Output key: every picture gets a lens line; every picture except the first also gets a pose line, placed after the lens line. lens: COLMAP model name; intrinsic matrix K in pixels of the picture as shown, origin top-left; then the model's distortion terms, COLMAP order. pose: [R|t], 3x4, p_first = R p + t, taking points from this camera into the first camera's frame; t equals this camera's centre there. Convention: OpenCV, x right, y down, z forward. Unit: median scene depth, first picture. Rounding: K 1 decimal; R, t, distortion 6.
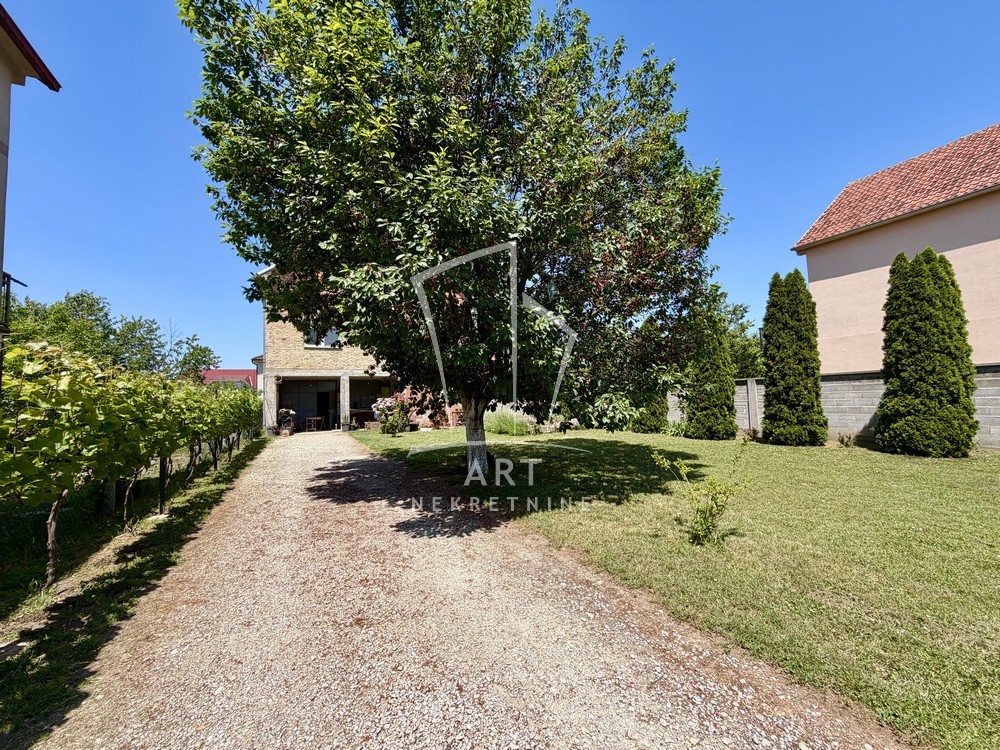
lens RADIAL K [[400.4, 0, 501.3], [0, 400.4, 375.0], [0, 0, 1]] dist [-0.001172, 0.000475]
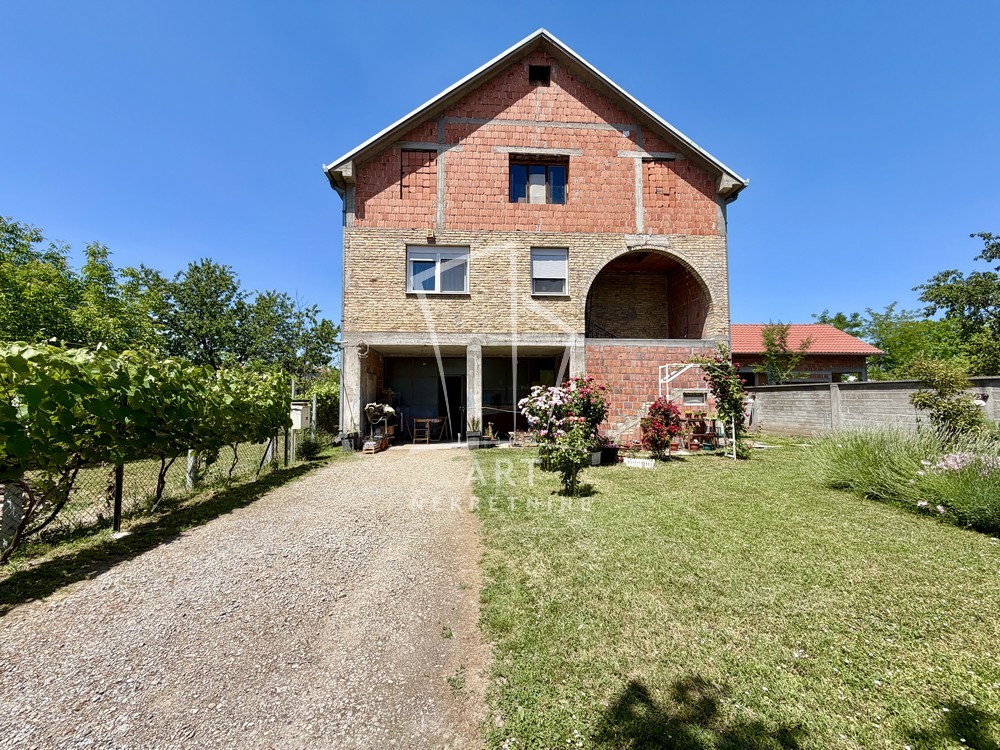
lens RADIAL K [[400.4, 0, 499.6], [0, 400.4, 377.5], [0, 0, 1]] dist [-0.001172, 0.000475]
pose [[0.928402, 0.011449, -0.371401, -0.161312], [-0.004345, 0.999791, 0.019958, 0.035519], [0.371552, -0.016915, 0.928258, 0.523574]]
